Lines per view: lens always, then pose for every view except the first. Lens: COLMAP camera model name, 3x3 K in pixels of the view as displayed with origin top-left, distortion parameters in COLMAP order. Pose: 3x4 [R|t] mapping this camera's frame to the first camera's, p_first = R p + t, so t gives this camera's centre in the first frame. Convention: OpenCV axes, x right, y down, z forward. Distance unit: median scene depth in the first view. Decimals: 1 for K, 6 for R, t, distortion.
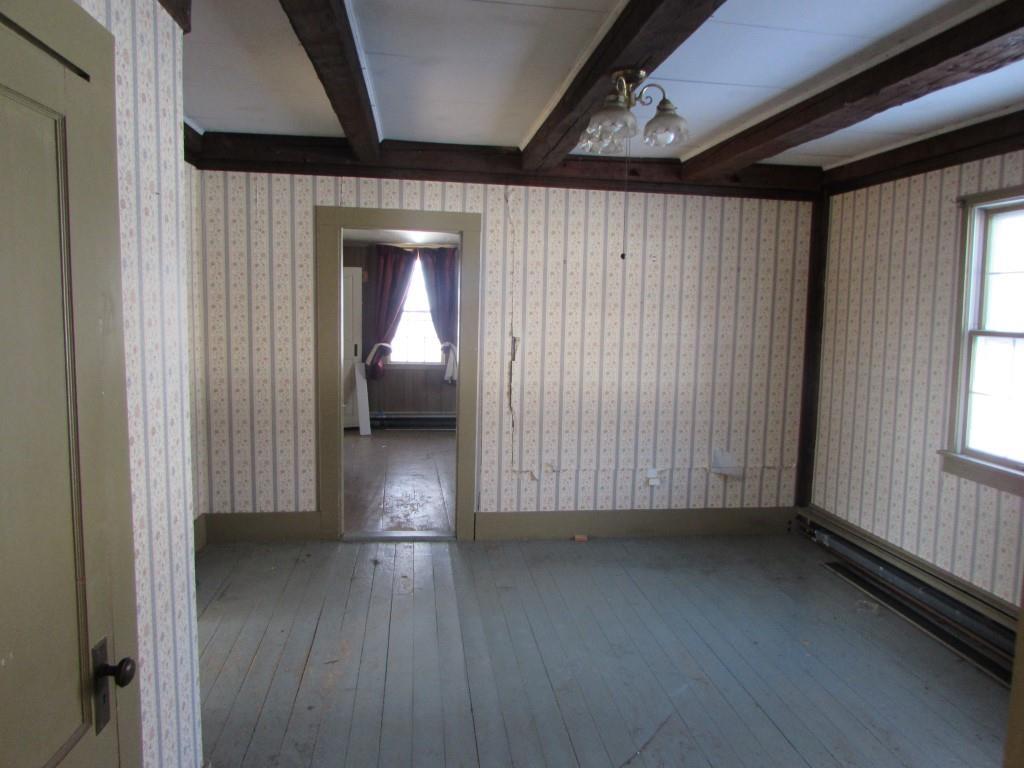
lens RADIAL K [[725.8, 0, 513.4], [0, 725.8, 380.5], [0, 0, 1]] dist [-0.024899, -0.001611]
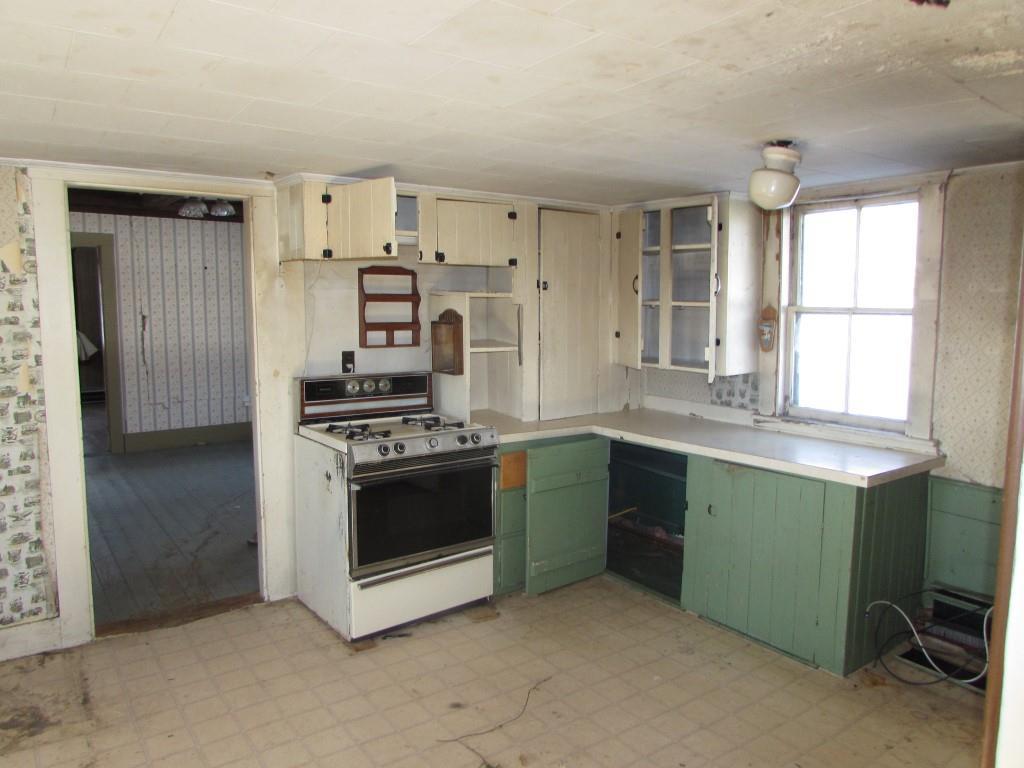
lens RADIAL K [[725.8, 0, 509.0], [0, 725.8, 378.8], [0, 0, 1]] dist [-0.024899, -0.001611]
pose [[0.890514, -0.070943, 0.449390, -0.005228], [0.067511, 0.997437, 0.023680, 0.088168], [-0.449919, 0.009252, 0.893022, -0.688421]]
